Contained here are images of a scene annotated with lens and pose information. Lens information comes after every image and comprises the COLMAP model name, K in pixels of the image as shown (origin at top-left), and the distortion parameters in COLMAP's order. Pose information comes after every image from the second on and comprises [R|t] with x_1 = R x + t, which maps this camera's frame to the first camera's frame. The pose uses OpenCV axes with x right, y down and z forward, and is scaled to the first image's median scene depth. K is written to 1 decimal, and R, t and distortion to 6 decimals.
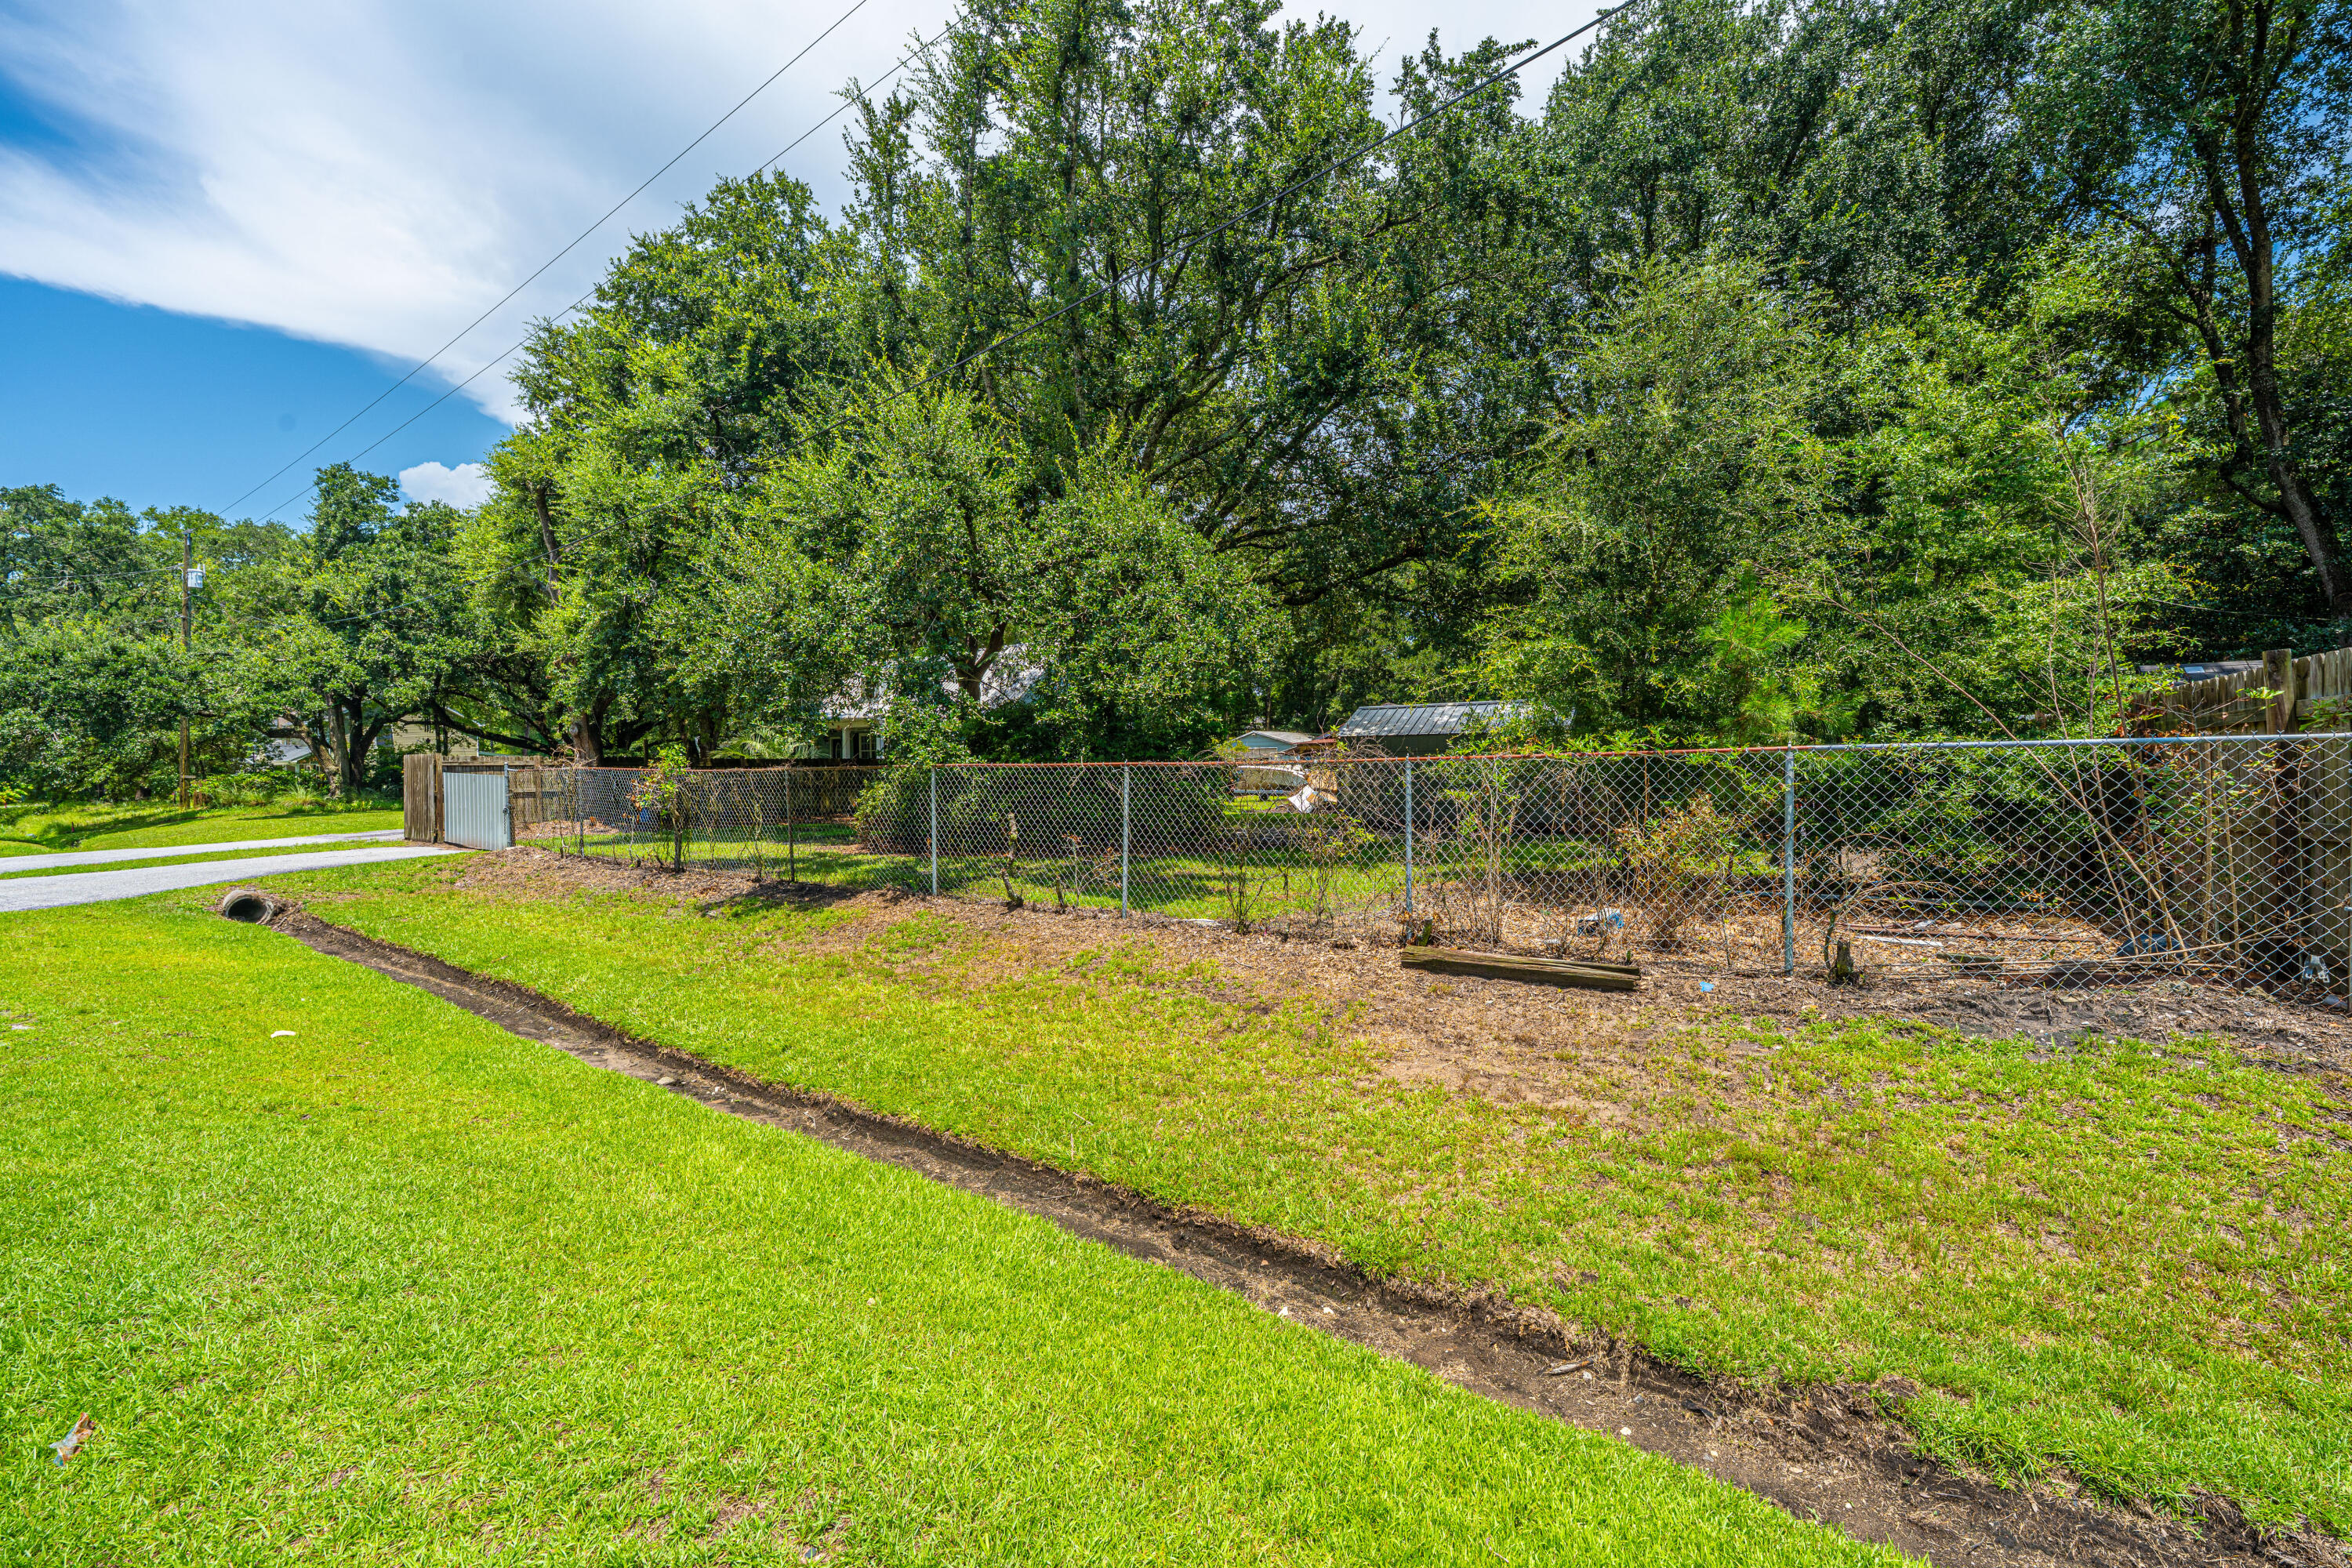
lens RADIAL K [[931.7, 0, 1179.1], [0, 931.7, 769.9], [0, 0, 1]] dist [-0.004070, 0.000818]
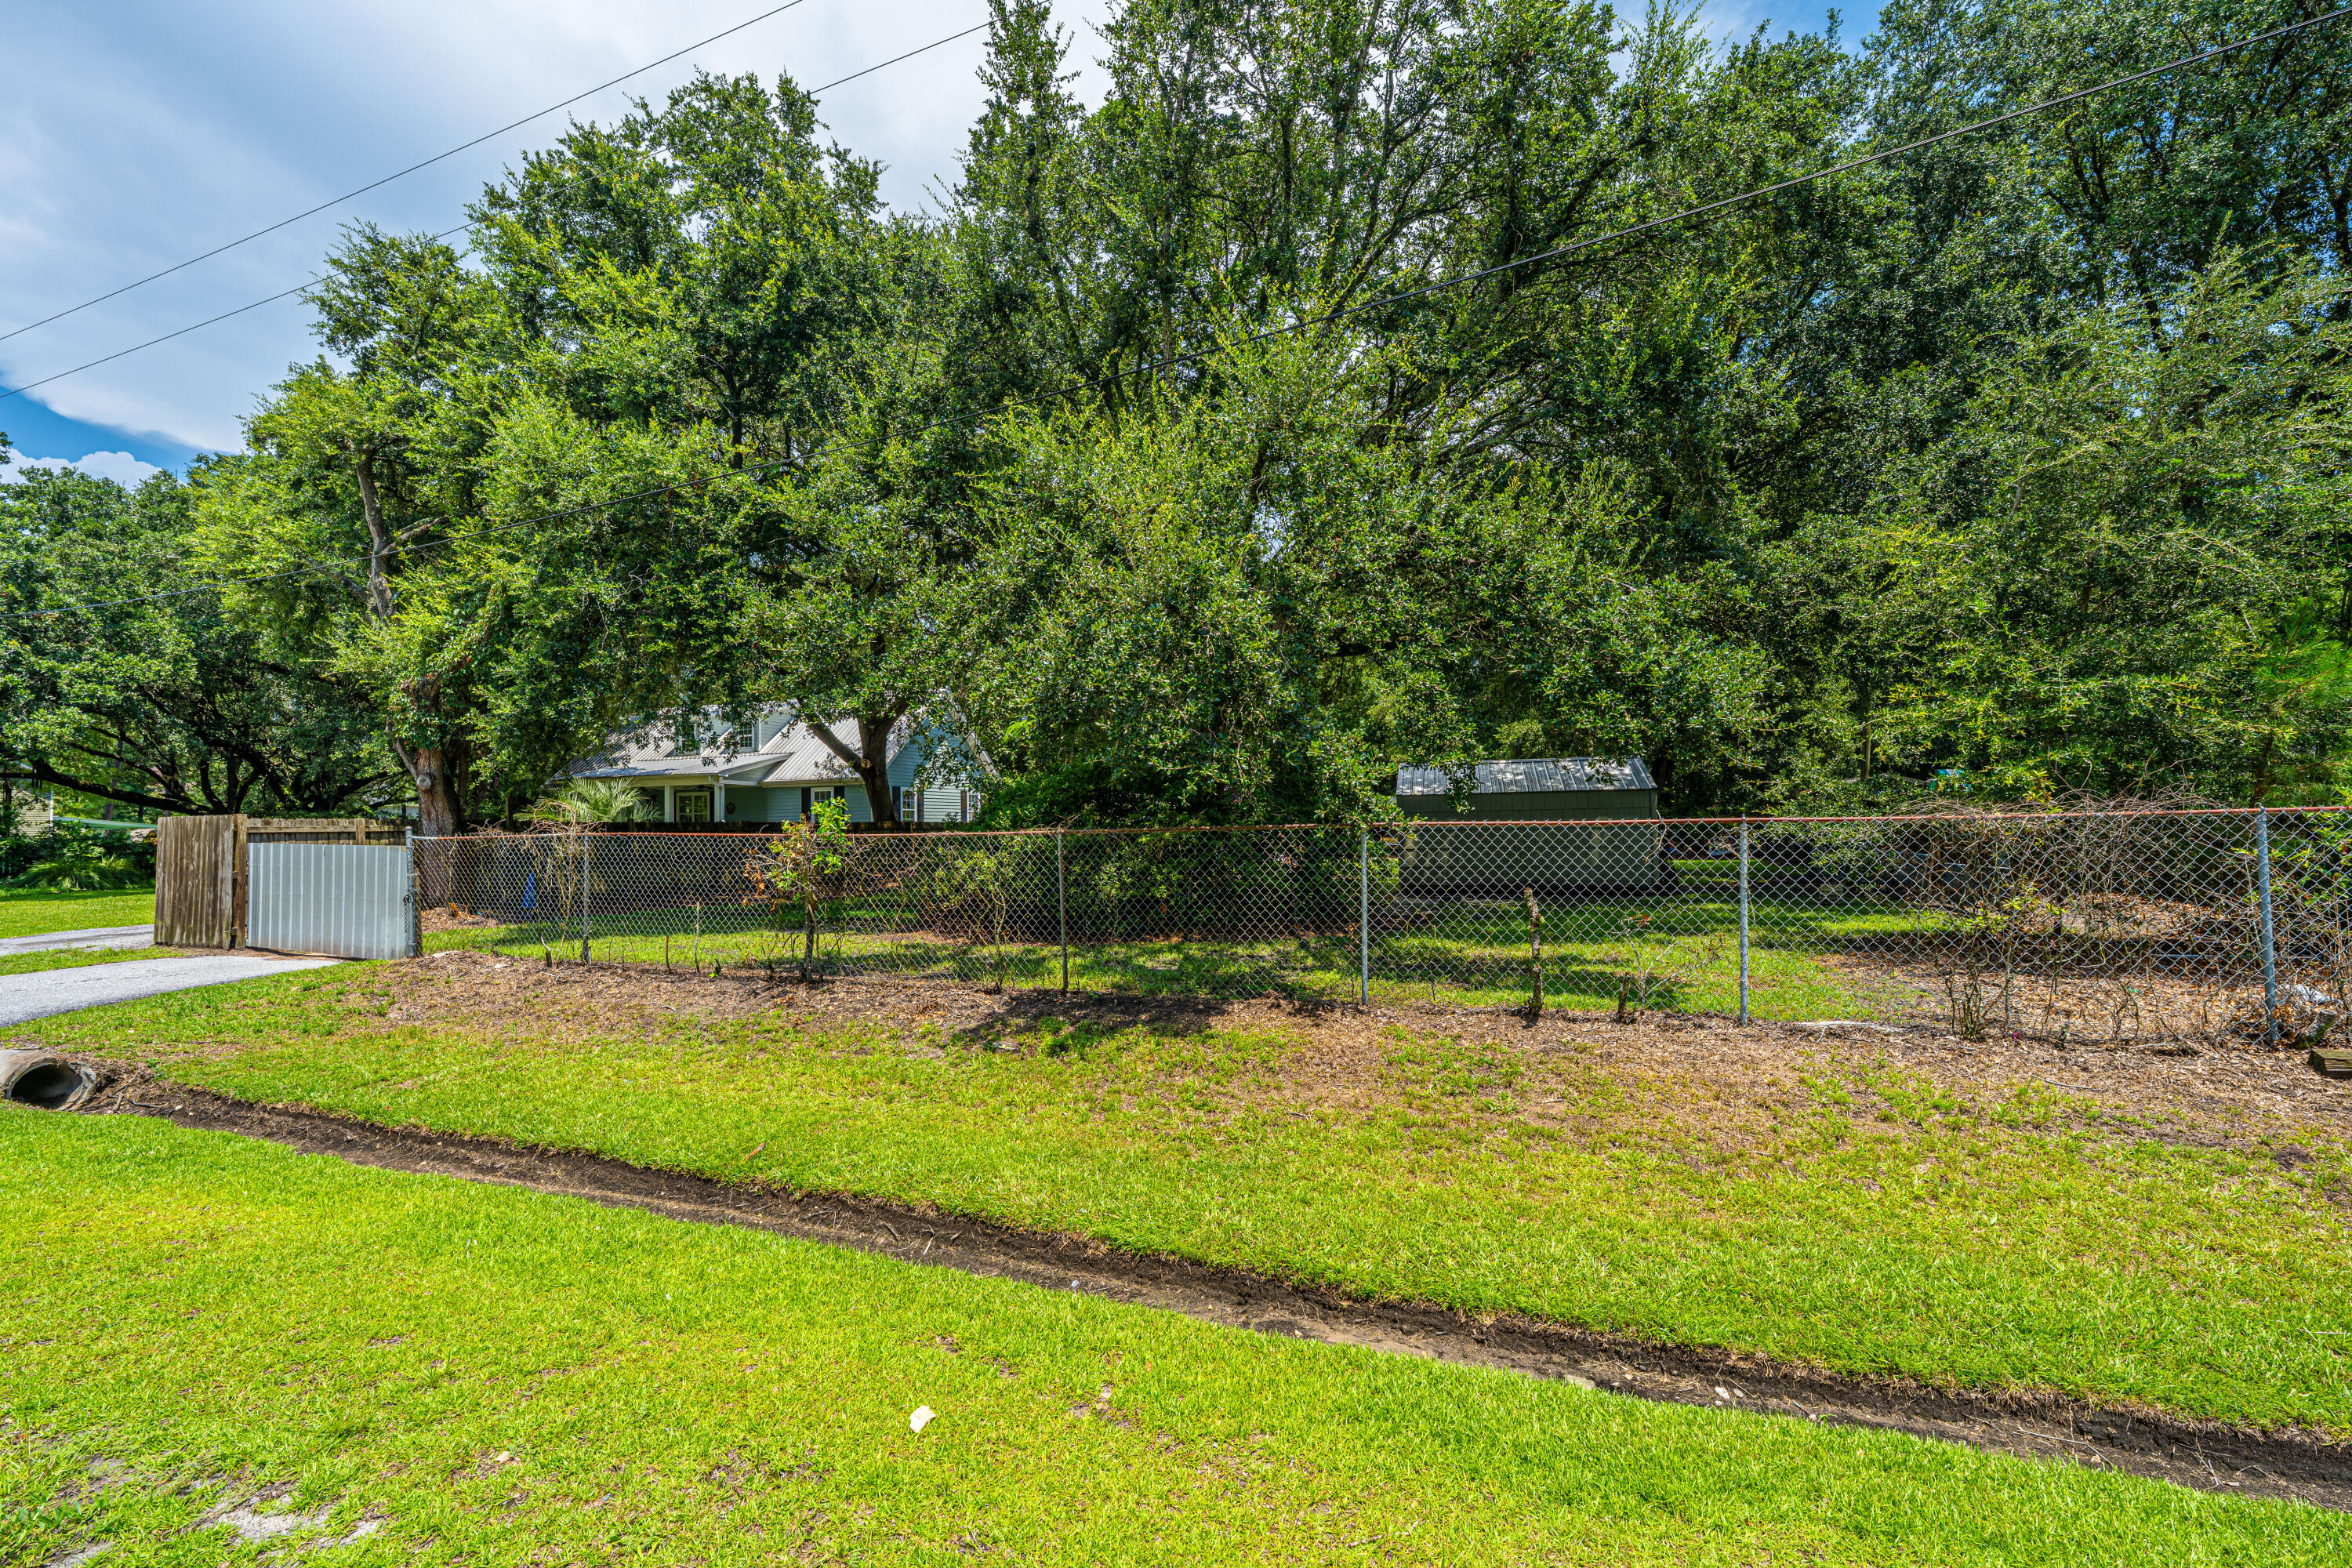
lens RADIAL K [[931.7, 0, 1174.2], [0, 931.7, 798.3], [0, 0, 1]] dist [-0.004070, 0.000818]
pose [[0.965333, 0.002052, 0.261013, -0.286666], [0.007714, 0.999308, -0.036384, 0.000507], [-0.260907, 0.037137, 0.964649, 0.157376]]
